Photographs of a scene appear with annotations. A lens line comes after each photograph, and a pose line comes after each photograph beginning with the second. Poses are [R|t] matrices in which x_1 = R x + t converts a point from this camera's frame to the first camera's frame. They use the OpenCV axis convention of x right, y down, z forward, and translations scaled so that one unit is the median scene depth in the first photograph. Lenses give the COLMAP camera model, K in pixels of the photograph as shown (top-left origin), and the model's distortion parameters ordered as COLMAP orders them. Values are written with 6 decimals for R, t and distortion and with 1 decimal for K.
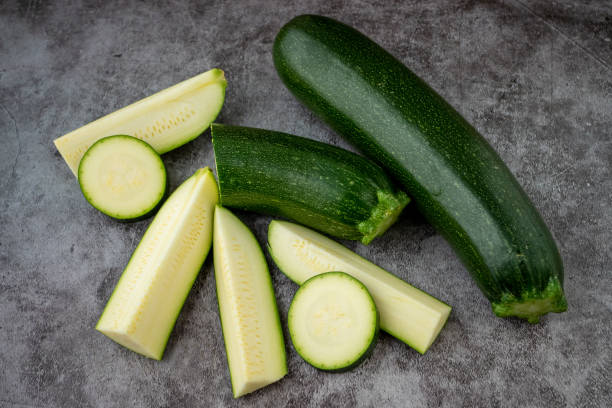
lens RADIAL K [[695.7, 0, 305.9], [0, 695.7, 204.0], [0, 0, 1]] dist [-0.002598, 0.000000]
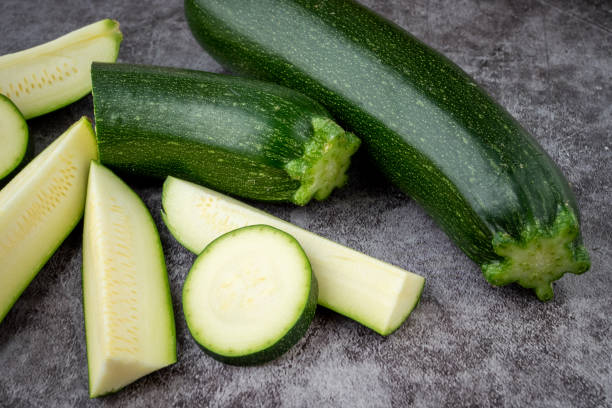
lens RADIAL K [[860.9, 0, 306.1], [0, 860.9, 204.0], [0, 0, 1]] dist [0.004701, 0.000000]
pose [[0.999682, -0.004765, 0.024756, 0.072610], [0.012306, 0.949265, -0.314236, 0.341548], [-0.022002, 0.314441, 0.949022, 0.177255]]
